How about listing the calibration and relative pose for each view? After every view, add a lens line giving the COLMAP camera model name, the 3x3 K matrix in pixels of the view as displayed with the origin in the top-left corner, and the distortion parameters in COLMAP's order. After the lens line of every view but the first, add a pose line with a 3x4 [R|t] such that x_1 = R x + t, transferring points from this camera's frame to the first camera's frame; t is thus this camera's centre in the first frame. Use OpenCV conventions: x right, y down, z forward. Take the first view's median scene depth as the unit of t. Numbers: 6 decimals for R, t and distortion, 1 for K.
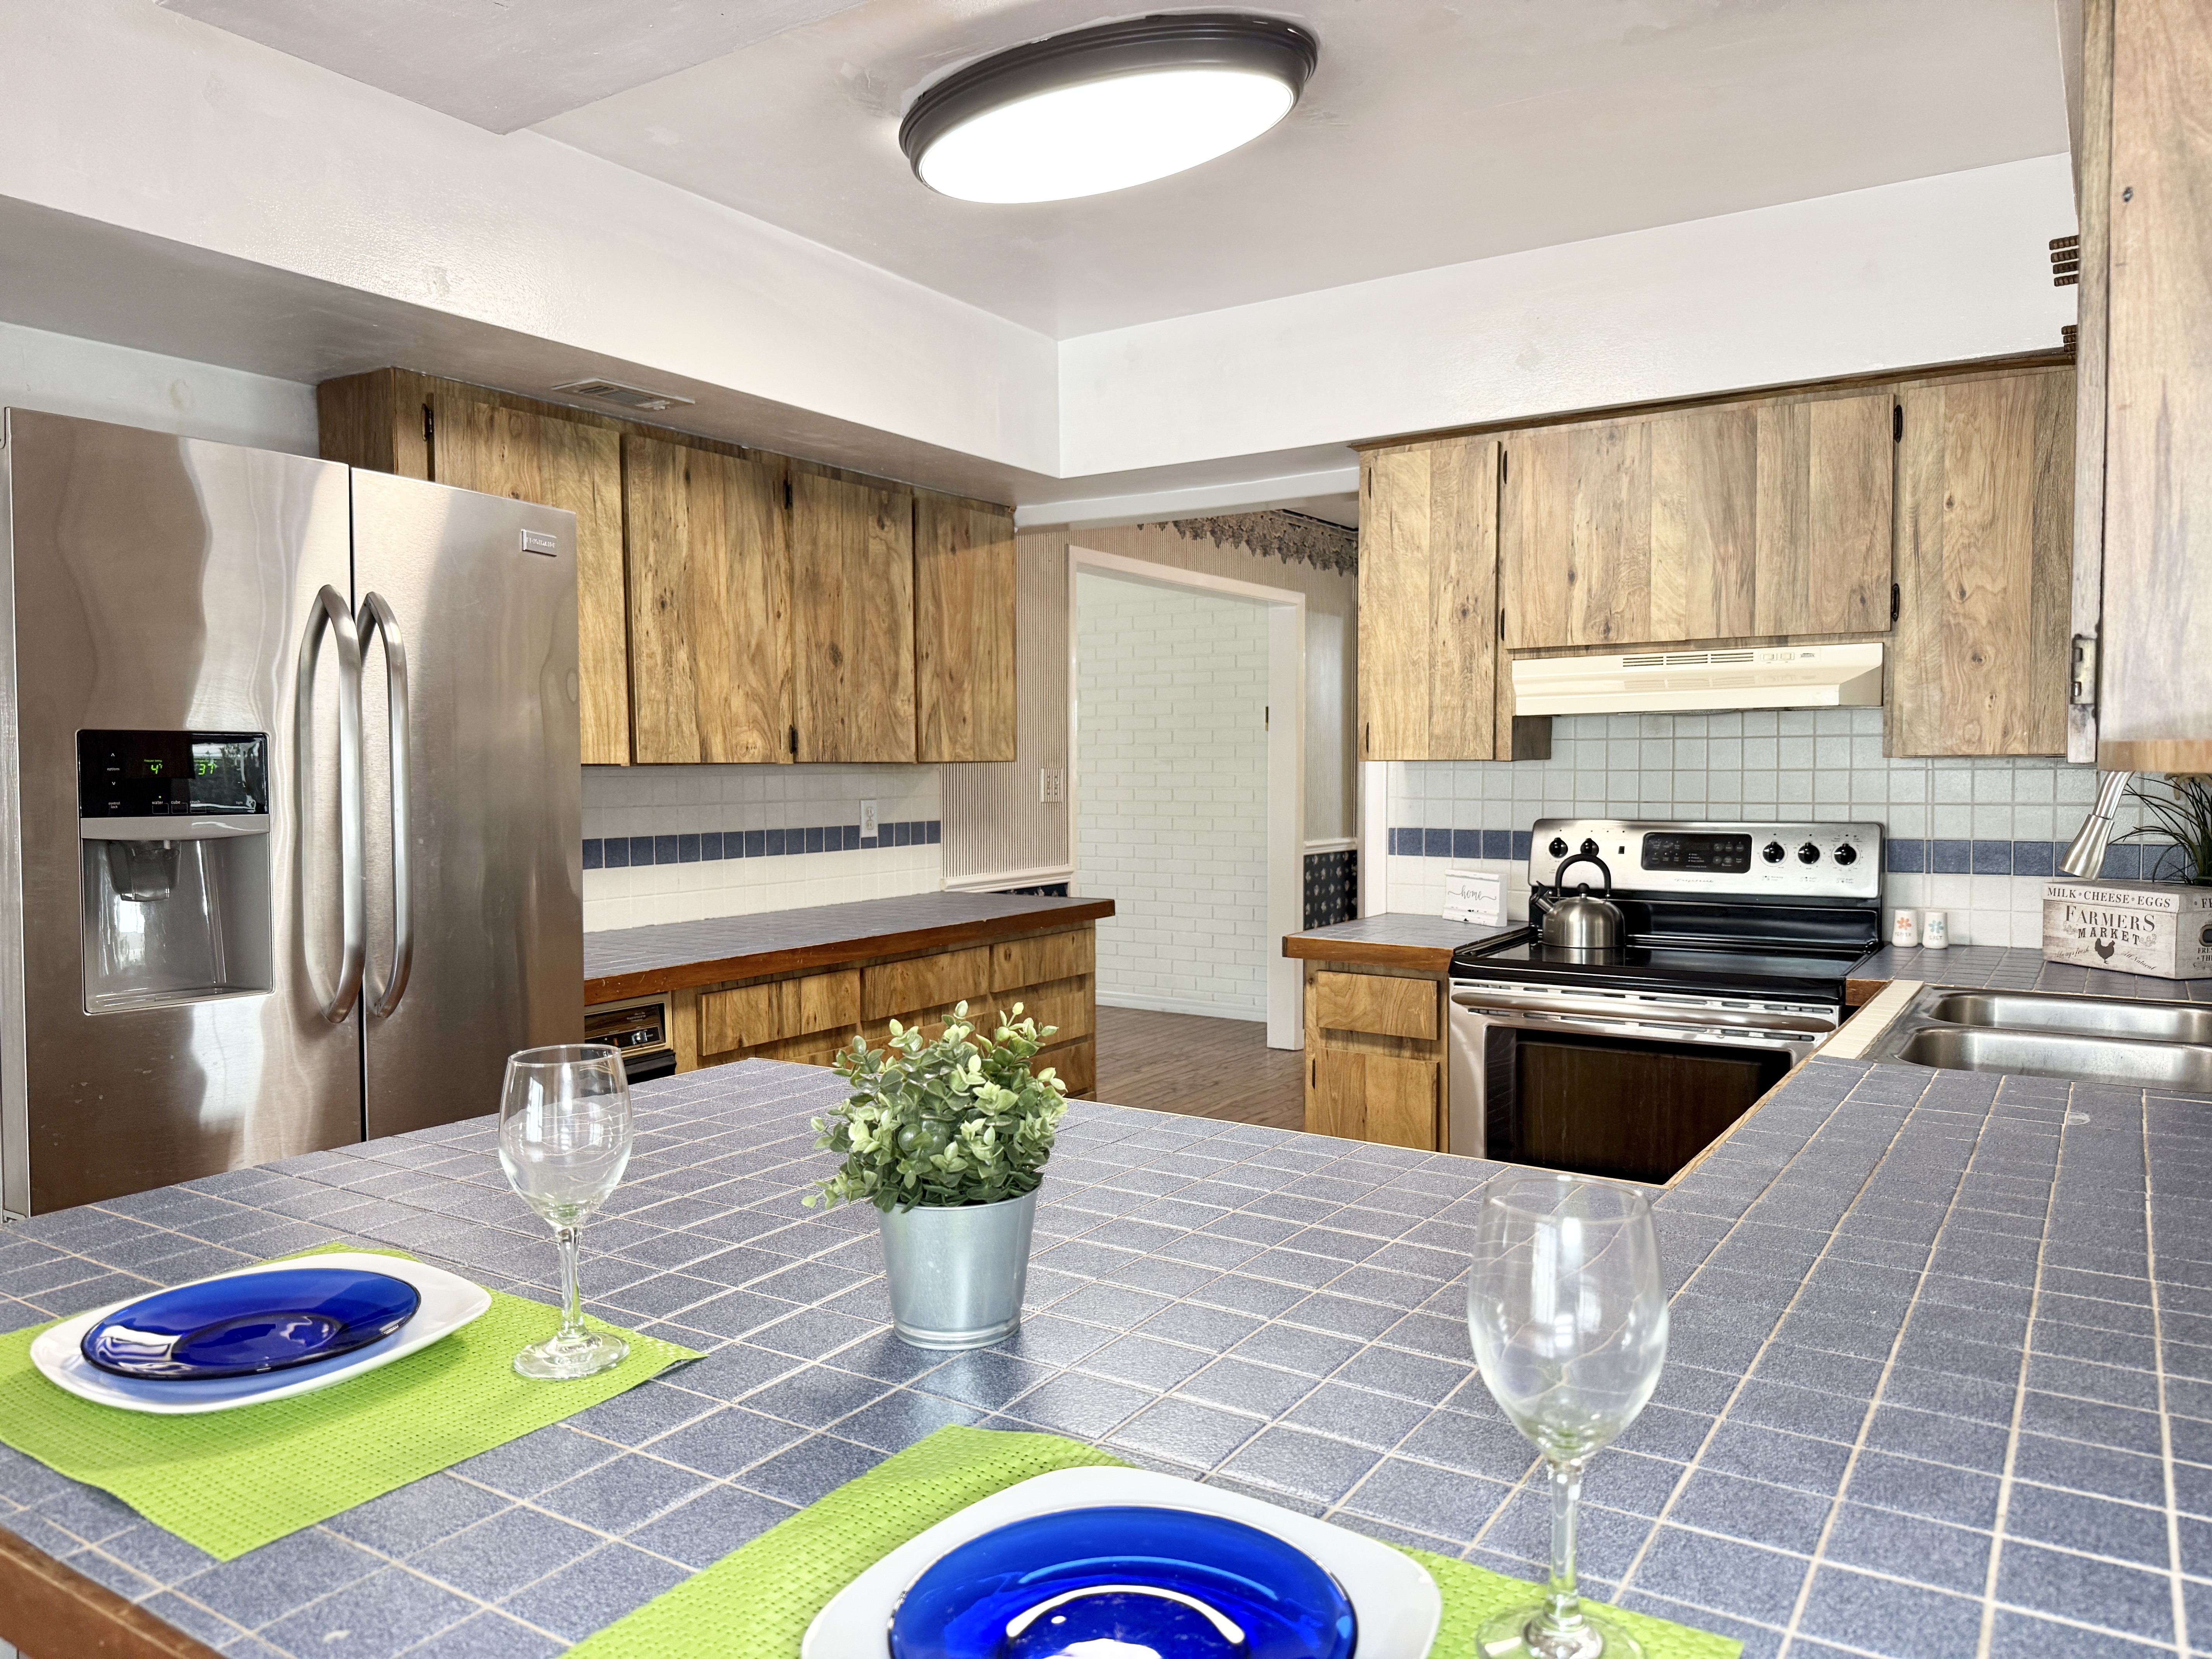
lens RADIAL K [[1535.0, 0, 1109.0], [0, 1535.0, 842.9], [0, 0, 1]] dist [0.163988, -0.338932]
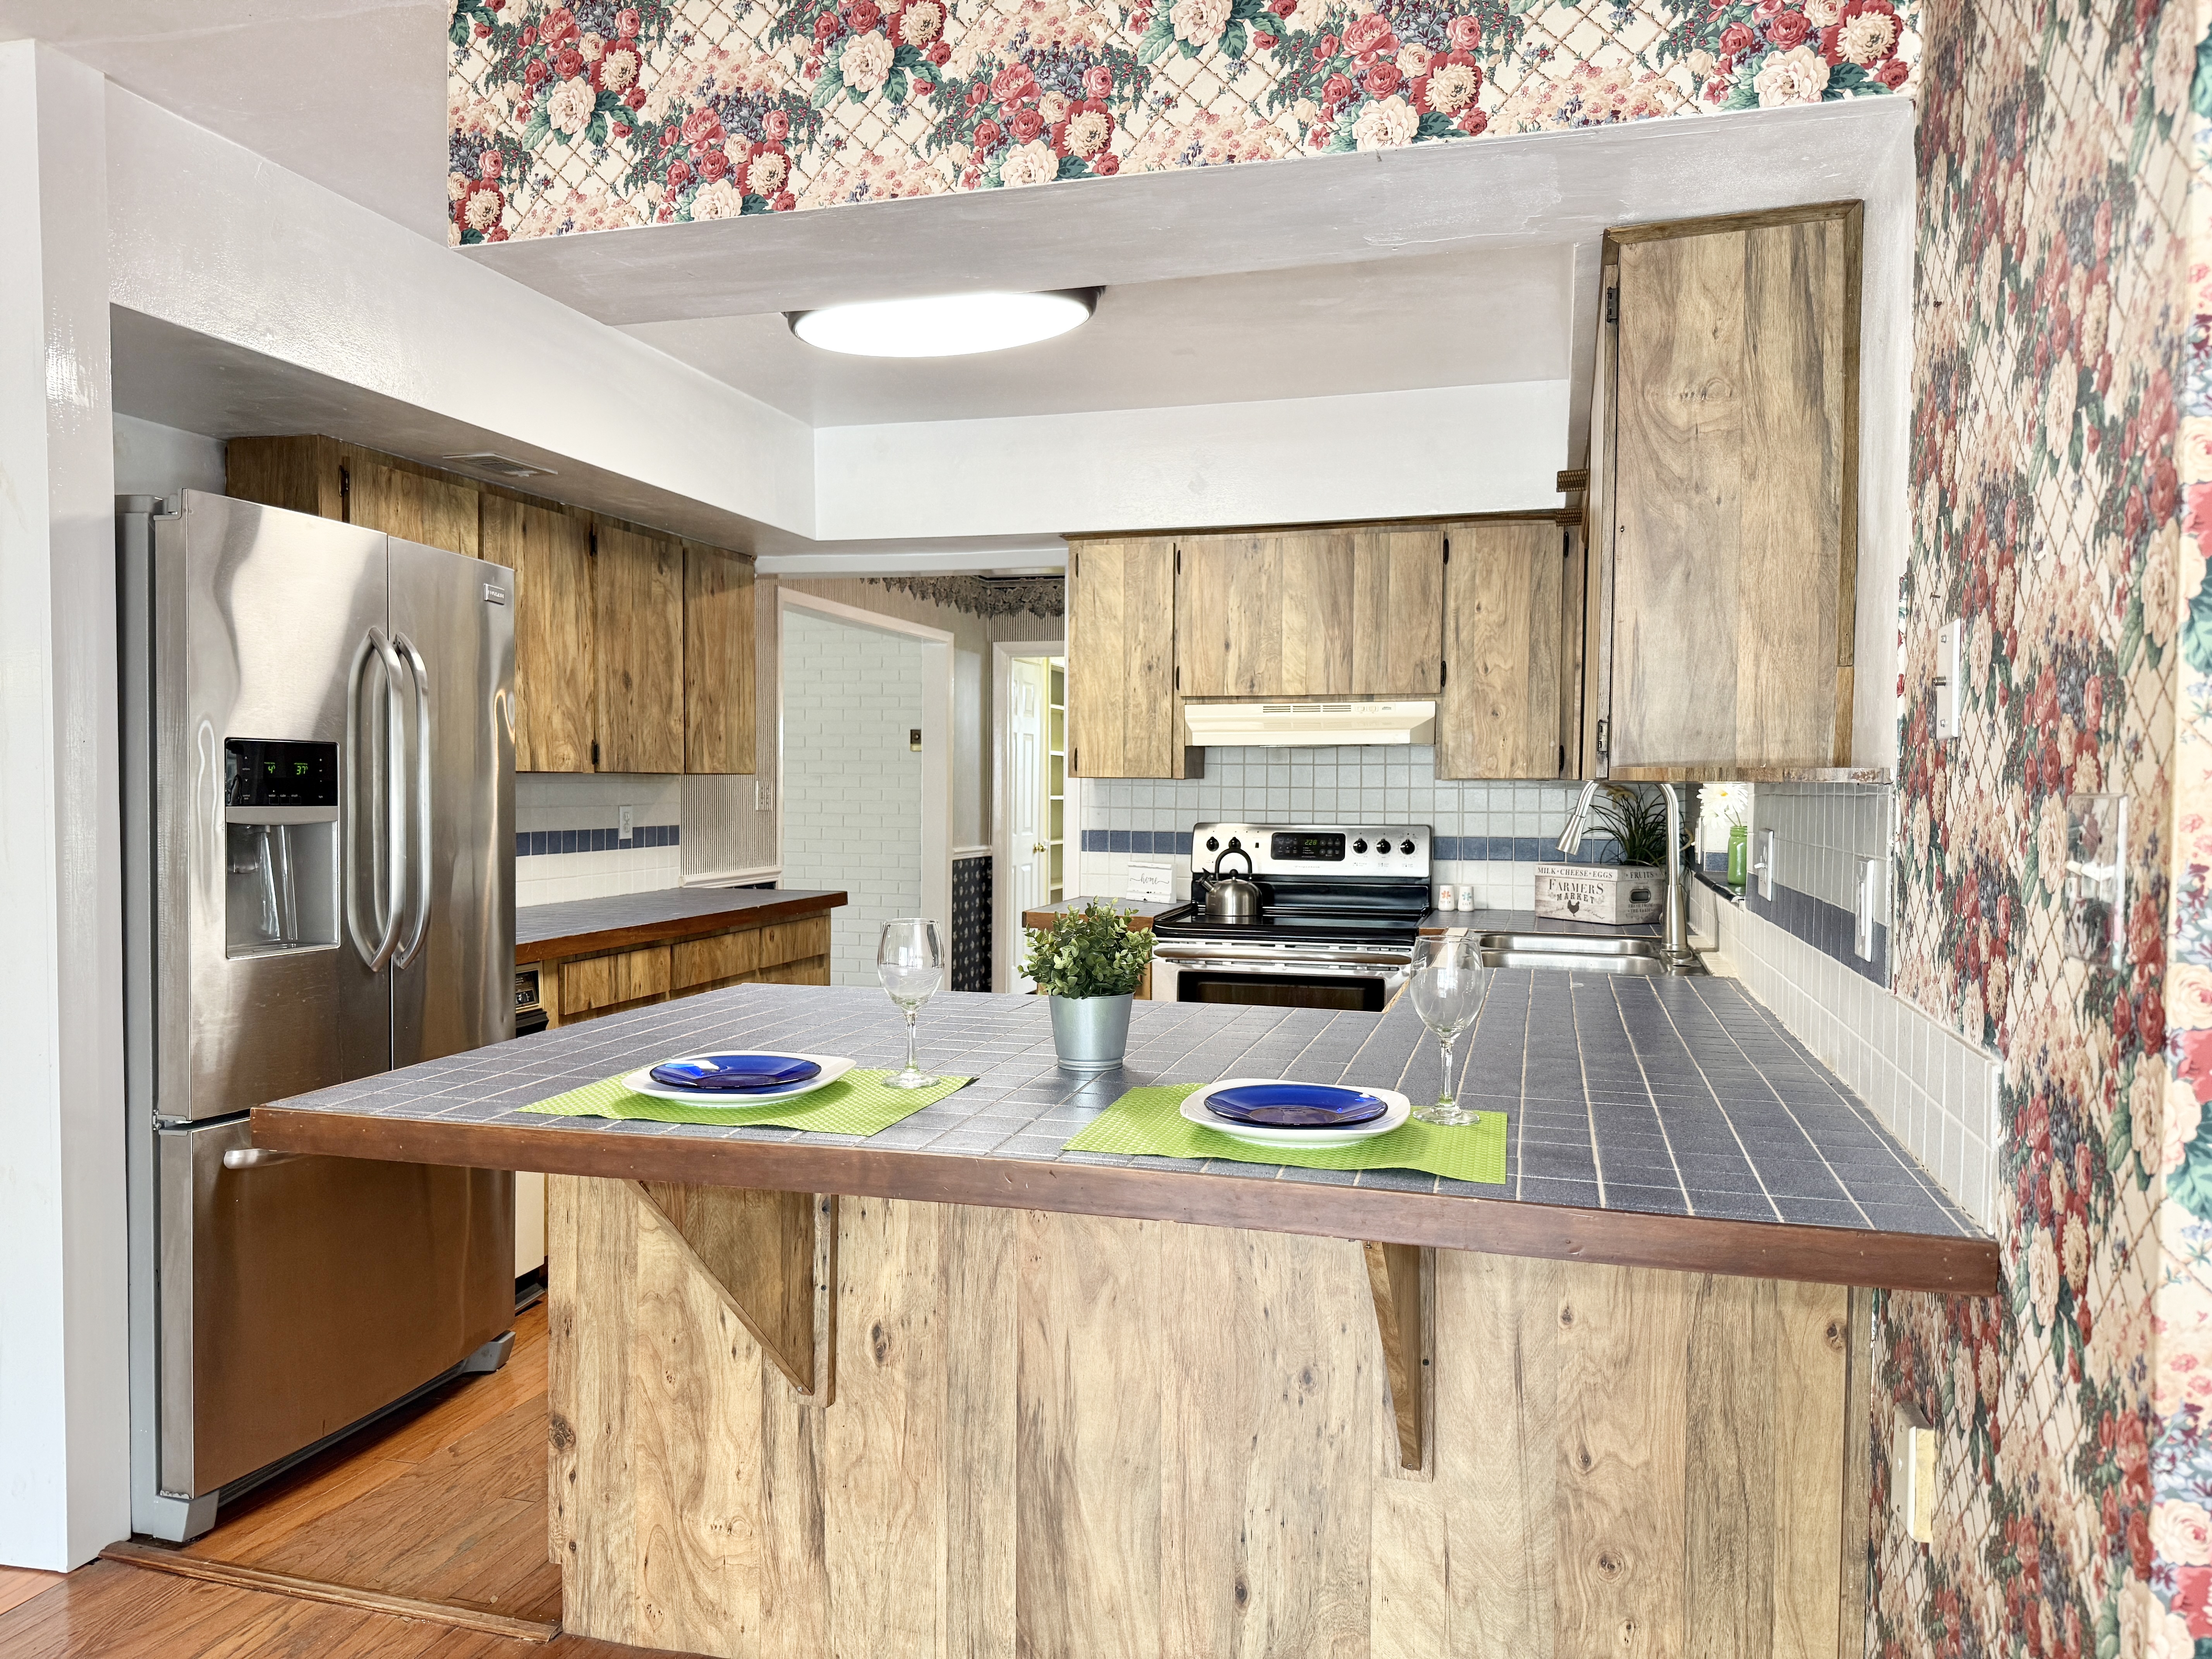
lens RADIAL K [[1535.0, 0, 1109.0], [0, 1535.0, 842.9], [0, 0, 1]] dist [0.163988, -0.338932]
pose [[0.955384, -0.000168, 0.295366, -0.198998], [0.003853, 0.999922, -0.011893, 0.018383], [-0.295341, 0.012500, 0.955310, -0.257809]]
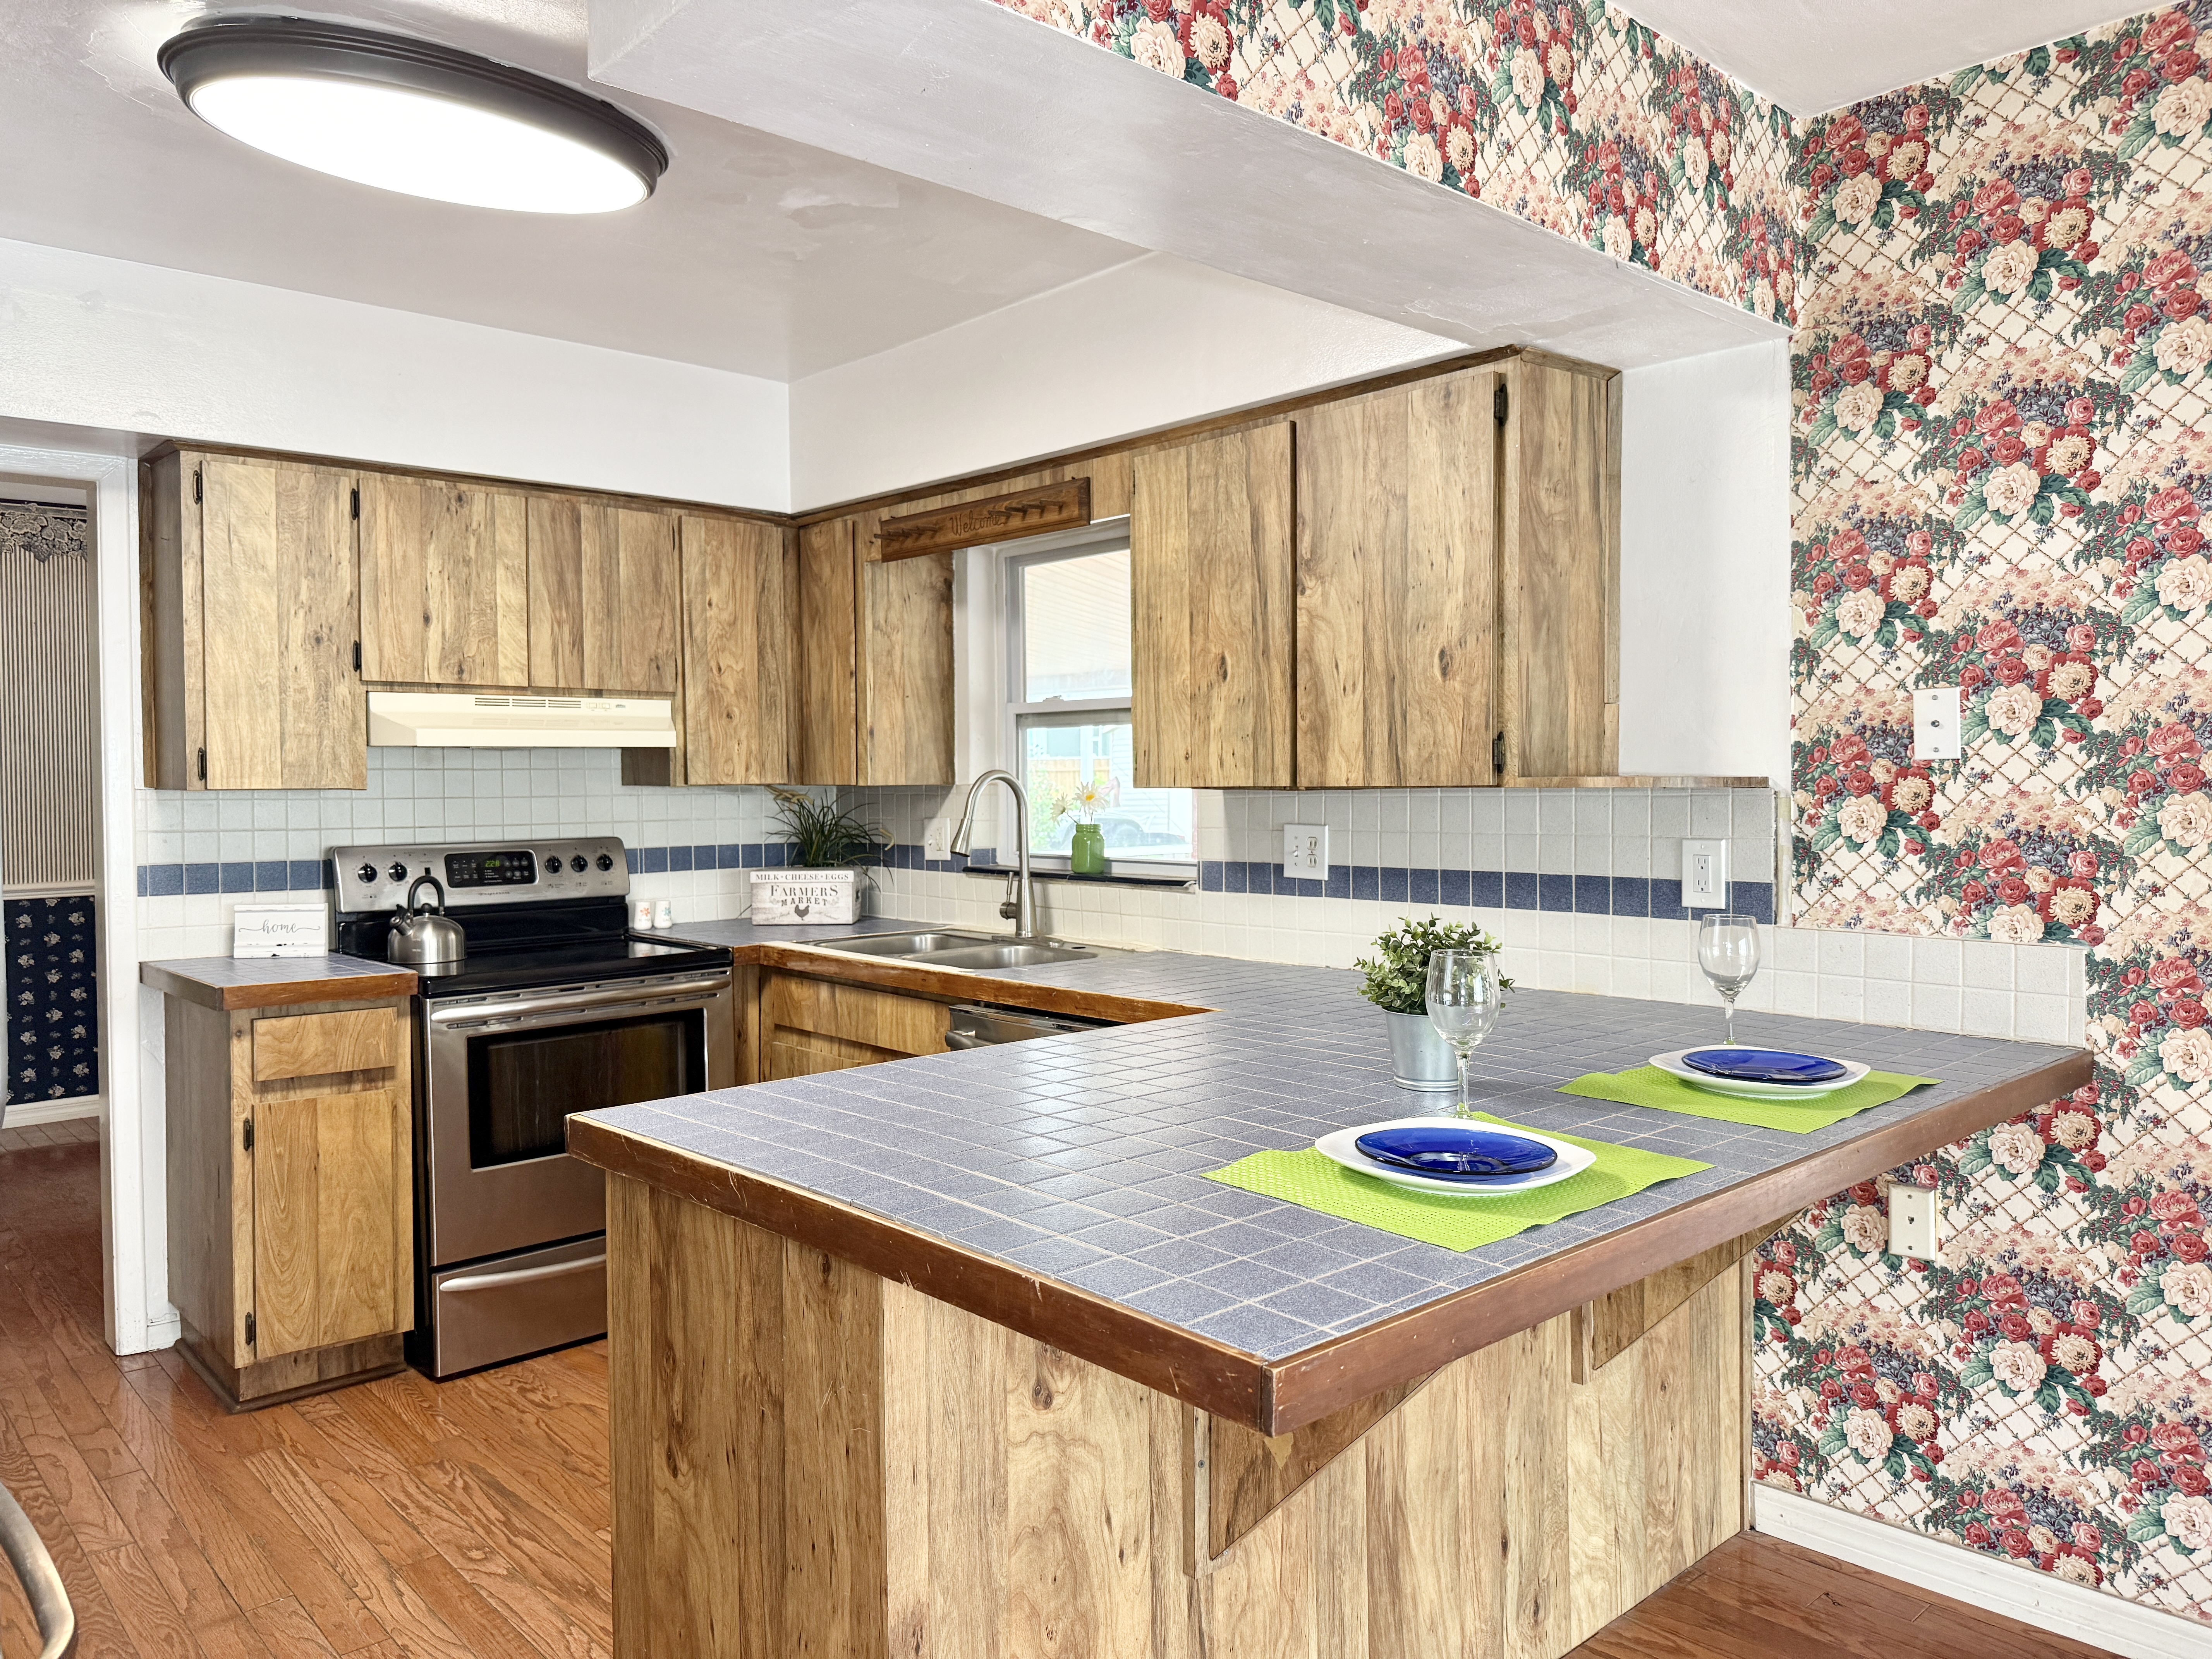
lens RADIAL K [[1544.3, 0, 1106.0], [0, 1544.3, 829.5], [0, 0, 1]] dist [0.105588, -0.177899]
pose [[0.253153, -0.029370, 0.966980, -0.623651], [0.056899, 0.998261, 0.015424, -0.014941], [-0.965751, 0.051116, 0.254384, 0.270516]]
